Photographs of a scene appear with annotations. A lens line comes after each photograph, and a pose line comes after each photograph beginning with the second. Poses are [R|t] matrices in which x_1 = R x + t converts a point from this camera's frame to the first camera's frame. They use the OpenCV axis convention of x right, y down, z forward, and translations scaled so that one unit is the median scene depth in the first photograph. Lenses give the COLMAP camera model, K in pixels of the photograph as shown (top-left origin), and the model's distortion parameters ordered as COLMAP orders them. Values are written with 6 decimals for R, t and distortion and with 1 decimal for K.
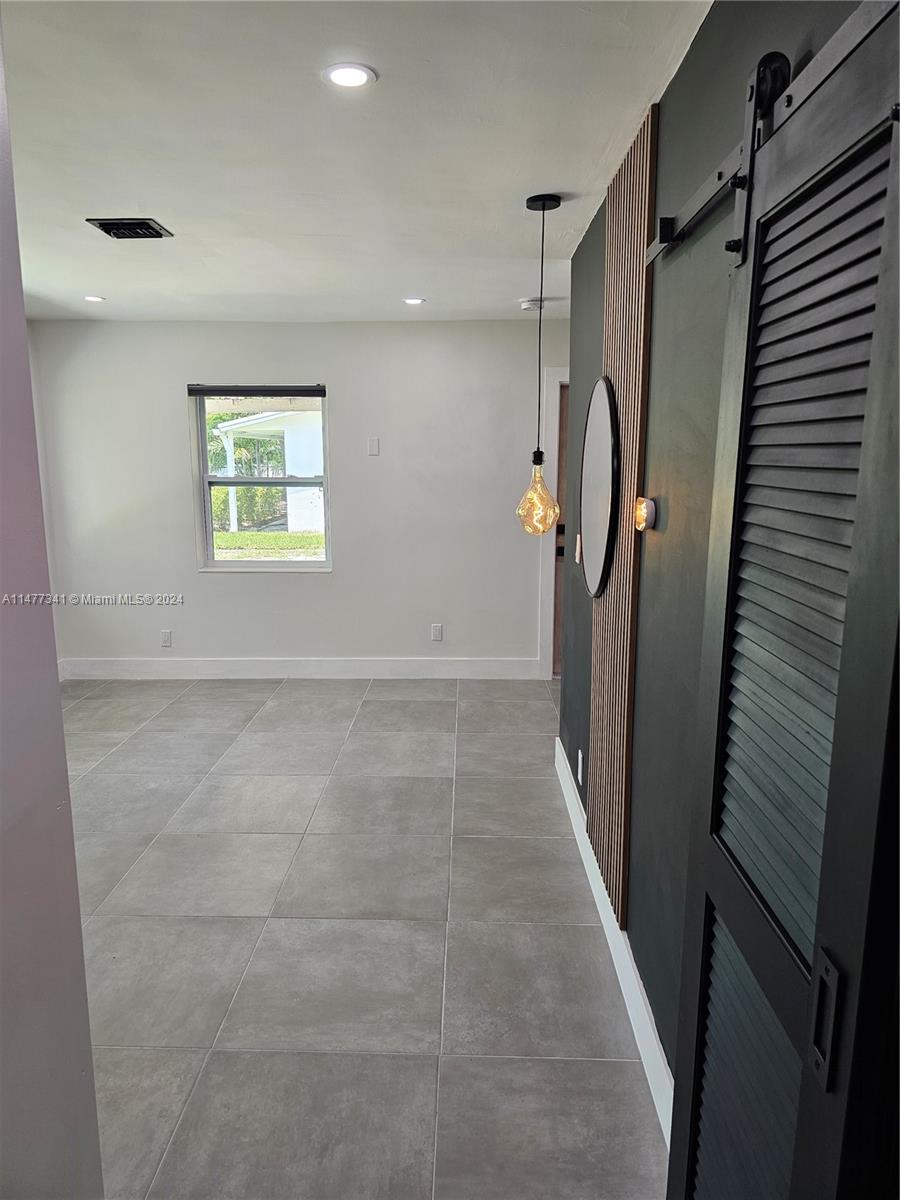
lens RADIAL K [[806.8, 0, 450.0], [0, 806.8, 600.0], [0, 0, 1]] dist [0.042611, -0.001029]
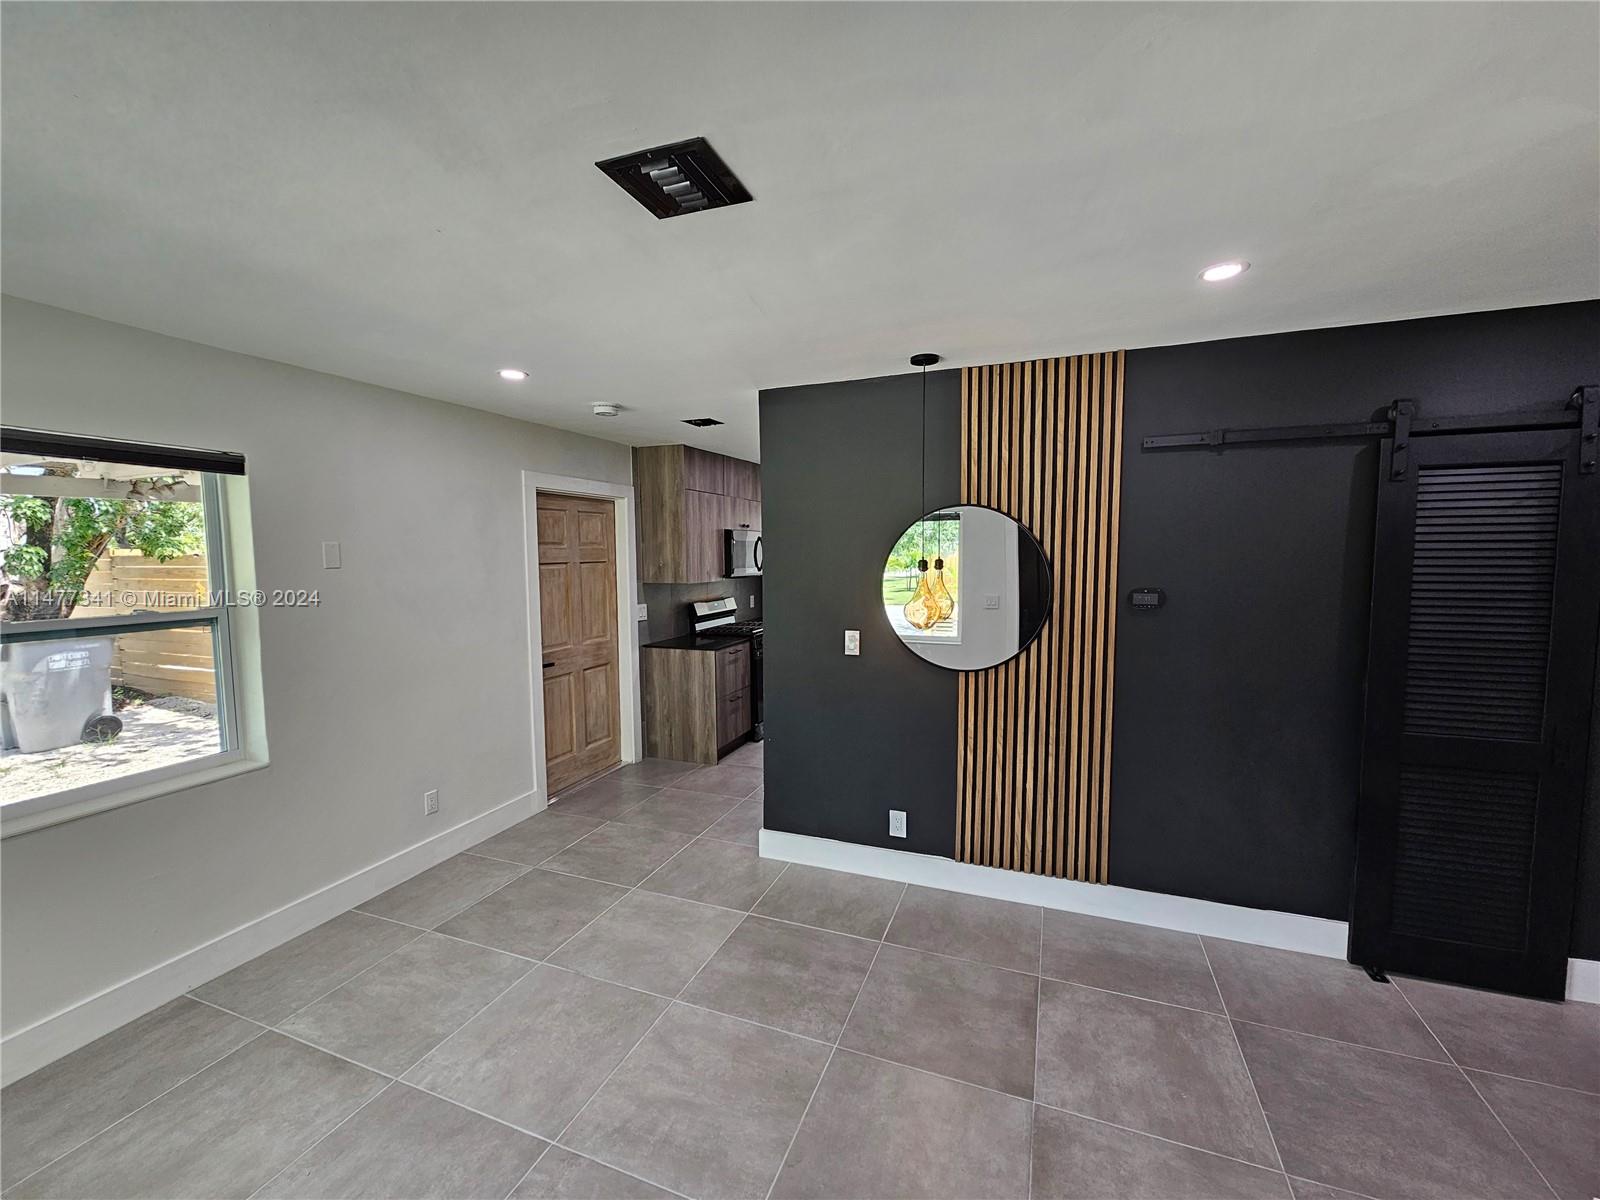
lens RADIAL K [[654.2, 0, 800.0], [0, 654.2, 600.0], [0, 0, 1]] dist [0.000411, 0.000471]
pose [[0.338290, -0.067058, 0.938650, -0.549146], [0.178402, 0.983939, 0.005997, -0.104112], [-0.923976, 0.165428, 0.344820, 0.543657]]
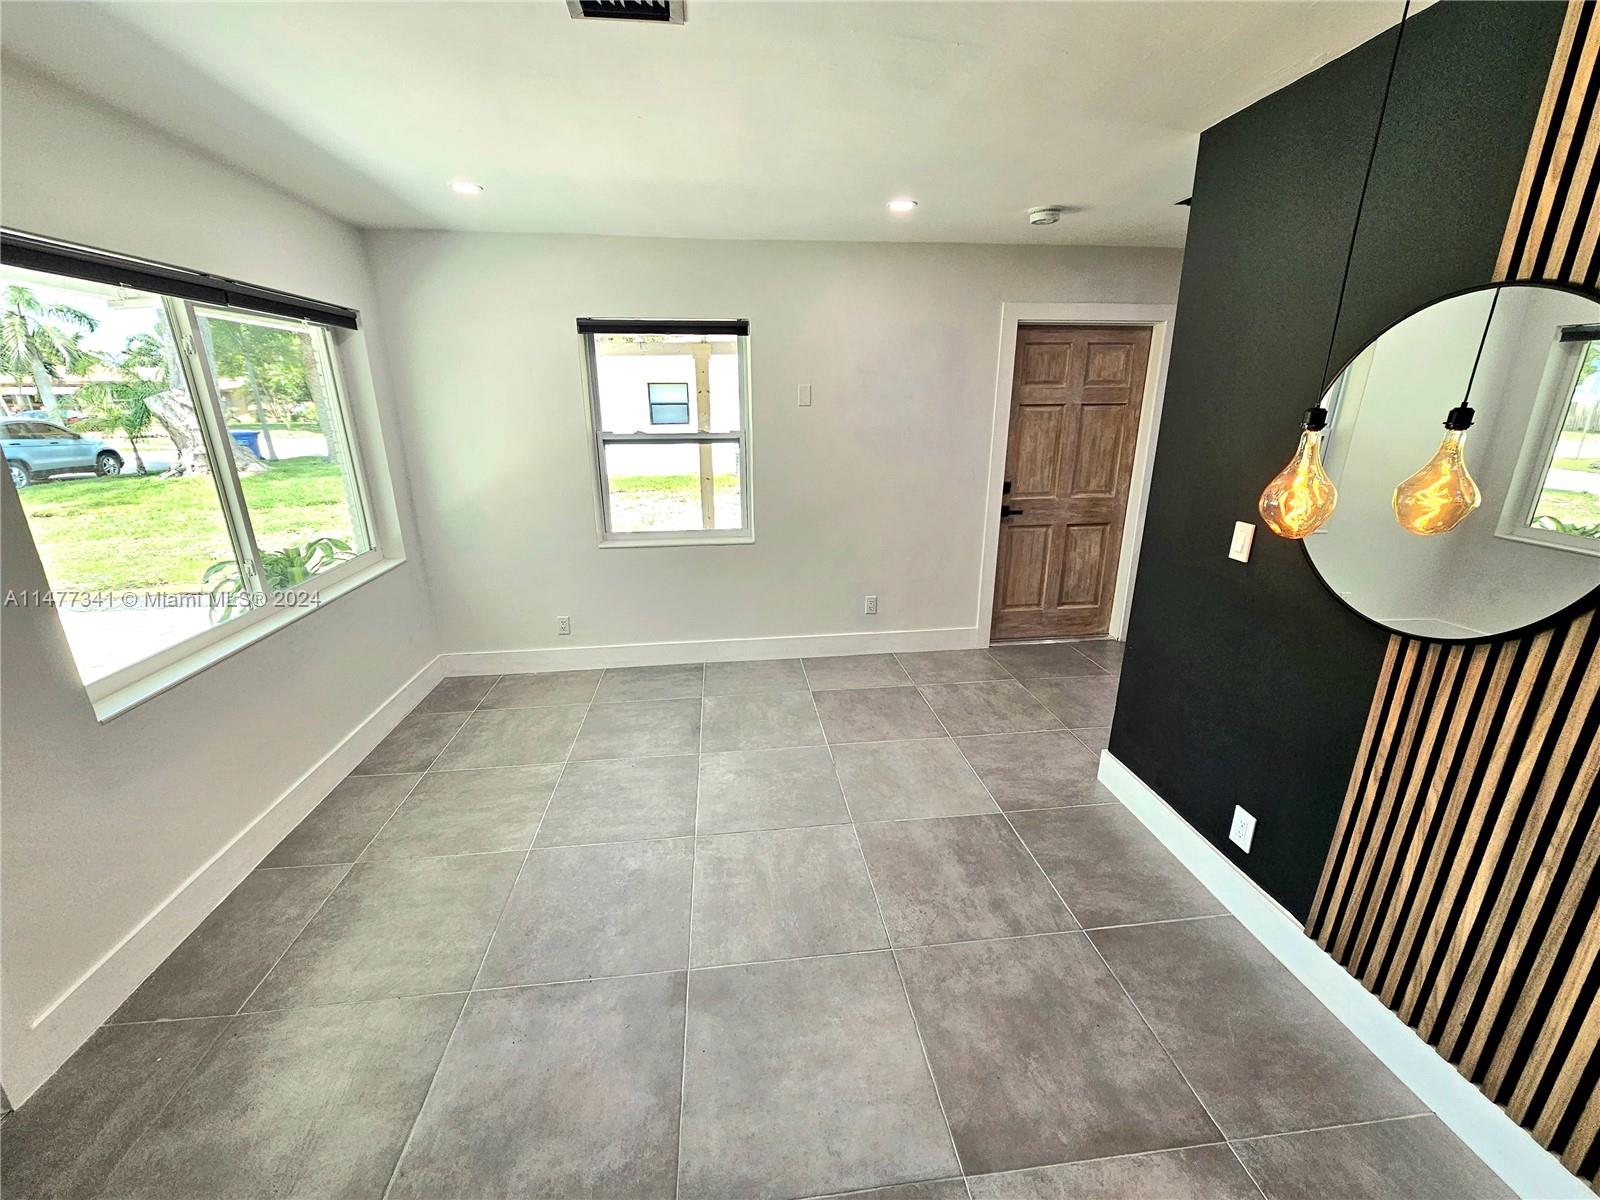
lens RADIAL K [[651.0, 0, 800.0], [0, 651.0, 600.0], [0, 0, 1]] dist [-0.003260, -0.003179]
pose [[0.989297, -0.043940, 0.139142, -0.239457], [0.027363, 0.992531, 0.118885, -0.066955], [-0.143327, -0.113805, 0.983110, 0.349012]]
